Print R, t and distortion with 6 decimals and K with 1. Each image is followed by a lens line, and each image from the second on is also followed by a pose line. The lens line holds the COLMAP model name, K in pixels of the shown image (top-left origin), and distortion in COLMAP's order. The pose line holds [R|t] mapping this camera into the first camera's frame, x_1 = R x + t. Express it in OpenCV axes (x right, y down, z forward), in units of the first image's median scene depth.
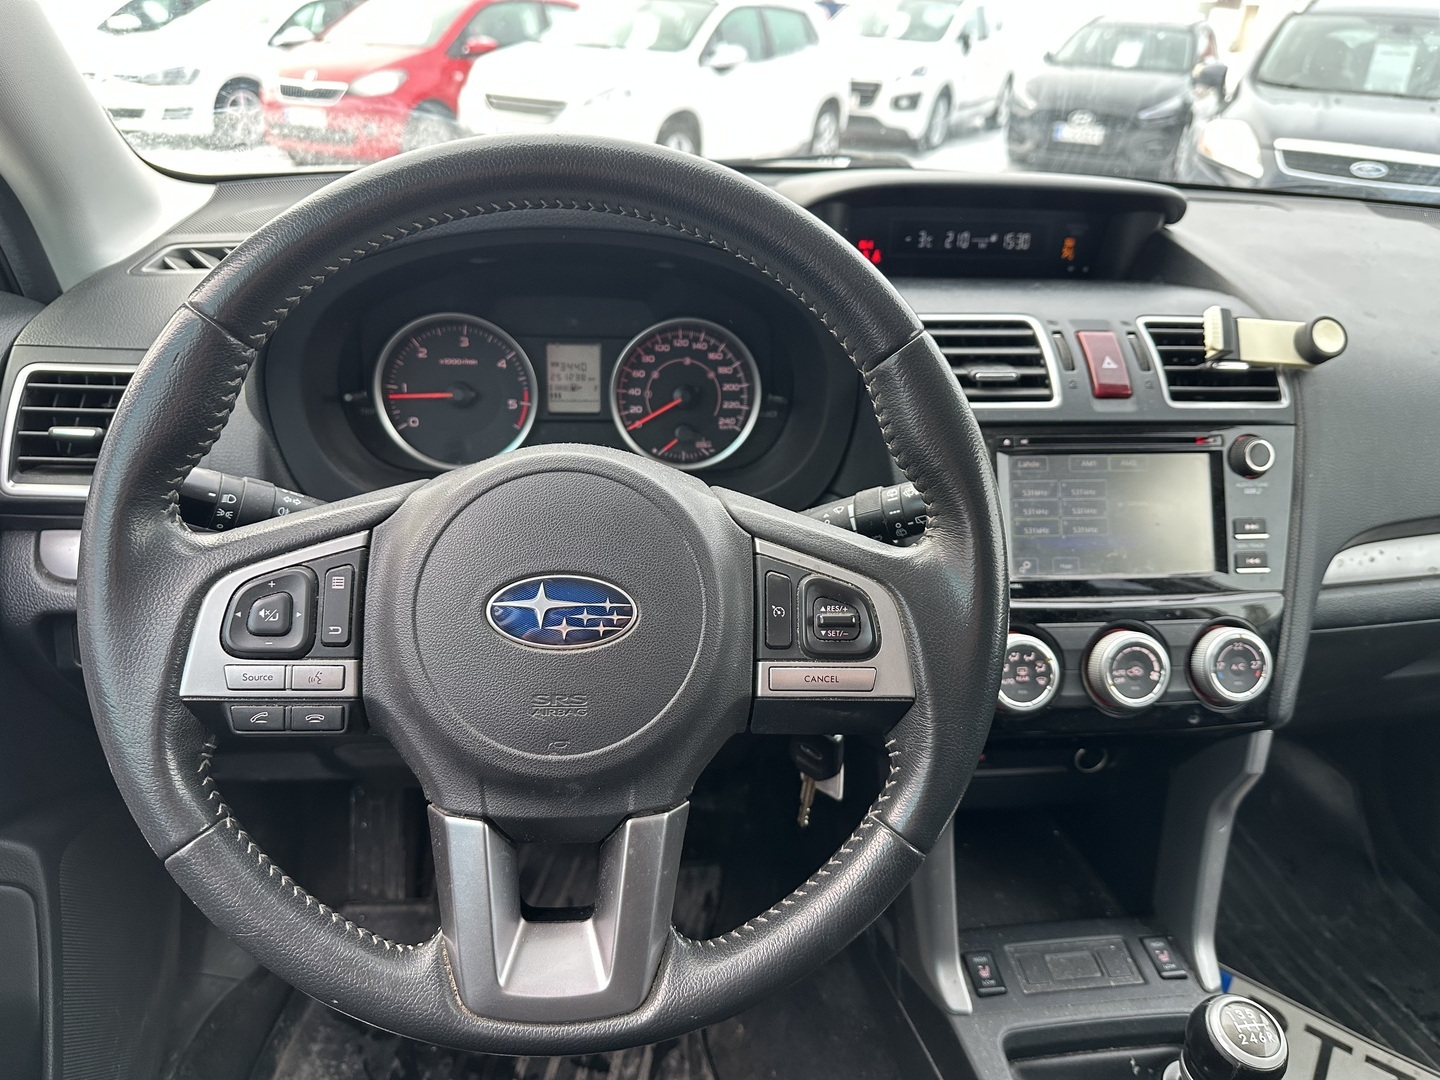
lens RADIAL K [[1026.0, 0, 720.0], [0, 1026.0, 540.0], [0, 0, 1]] dist [0.049244, -0.124410]
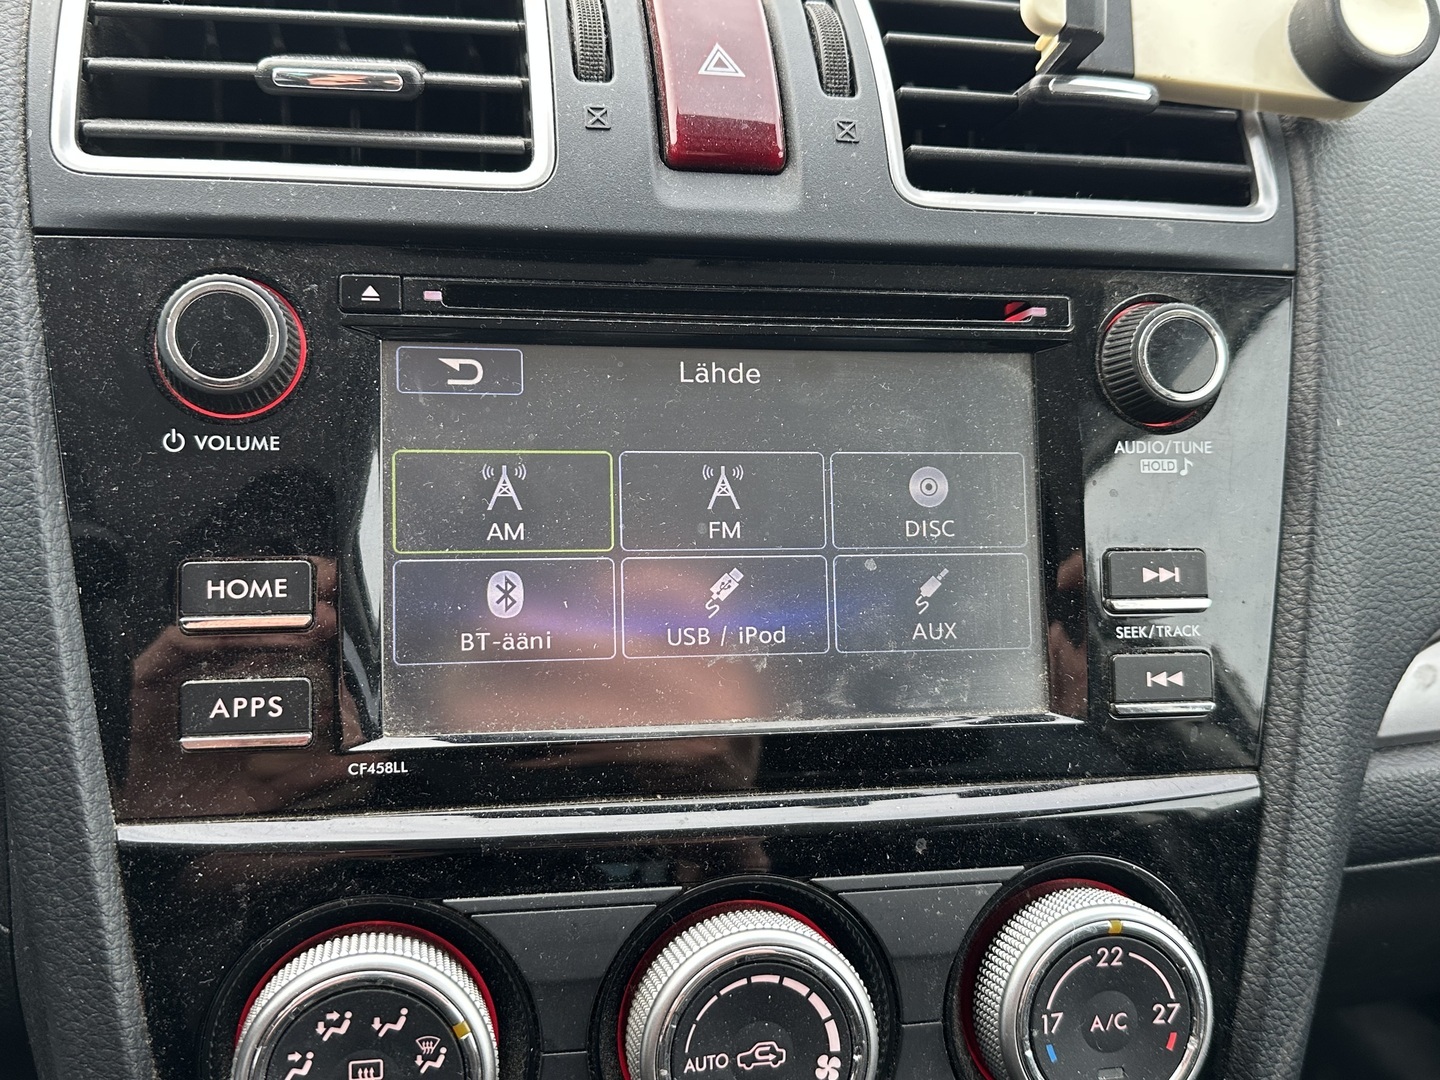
lens RADIAL K [[1378.4, 0, 702.0], [0, 1378.4, 542.9], [0, 0, 1]] dist [0.137490, -0.358009]
pose [[0.998136, 0.007274, 0.060598, 0.343361], [-0.005921, 0.999730, -0.022483, -0.012152], [-0.060745, 0.022082, 0.997909, 0.565963]]
